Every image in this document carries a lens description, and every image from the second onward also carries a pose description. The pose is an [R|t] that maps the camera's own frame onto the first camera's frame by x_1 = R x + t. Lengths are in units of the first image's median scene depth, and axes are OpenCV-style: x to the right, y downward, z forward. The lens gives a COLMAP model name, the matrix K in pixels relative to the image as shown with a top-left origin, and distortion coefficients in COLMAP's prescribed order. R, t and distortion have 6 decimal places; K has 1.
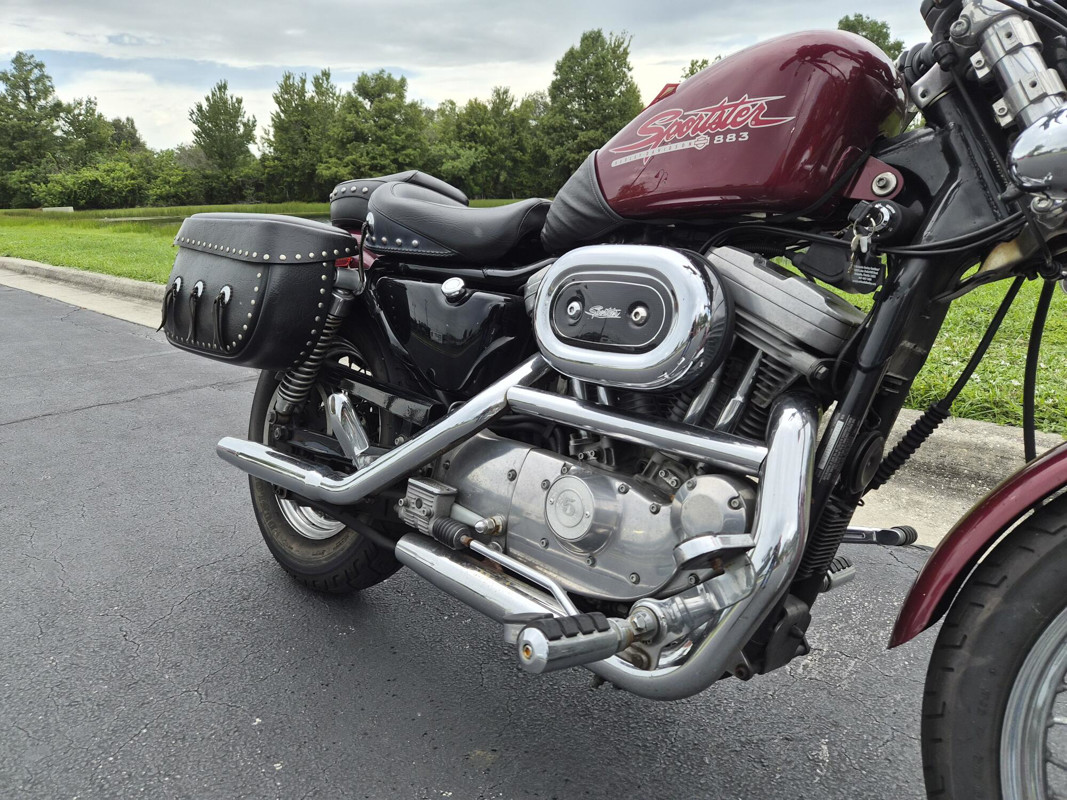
lens RADIAL K [[716.2, 0, 531.7], [0, 716.2, 387.1], [0, 0, 1]] dist [0.061926, -0.050774]
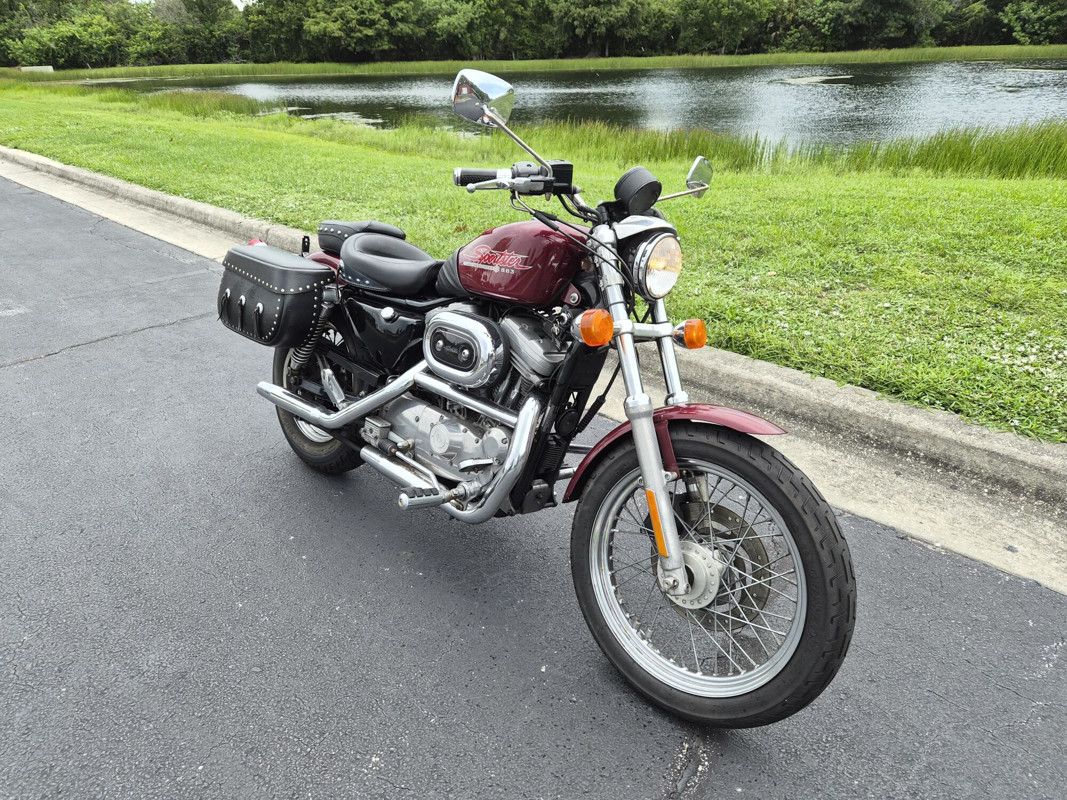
lens RADIAL K [[710.0, 0, 527.4], [0, 710.0, 400.0], [0, 0, 1]] dist [0.059852, -0.050050]
pose [[0.999905, 0.013255, -0.003836, 0.219717], [-0.012300, 0.982152, 0.187689, -0.231576], [0.006255, -0.187624, 0.982221, -0.696680]]
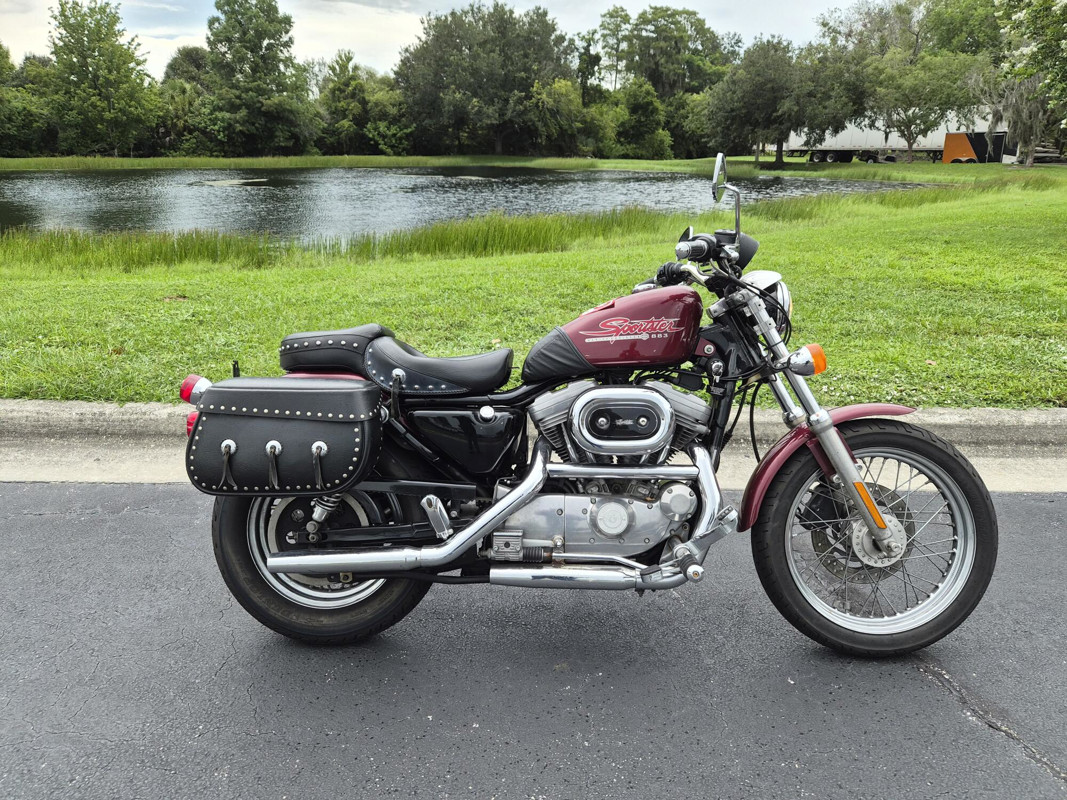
lens RADIAL K [[710.0, 0, 527.4], [0, 710.0, 400.0], [0, 0, 1]] dist [0.059852, -0.050050]
pose [[0.741085, -0.194479, 0.642628, -0.936839], [0.155398, 0.980825, 0.117621, -0.299780], [-0.653181, 0.012696, 0.757096, -0.248590]]
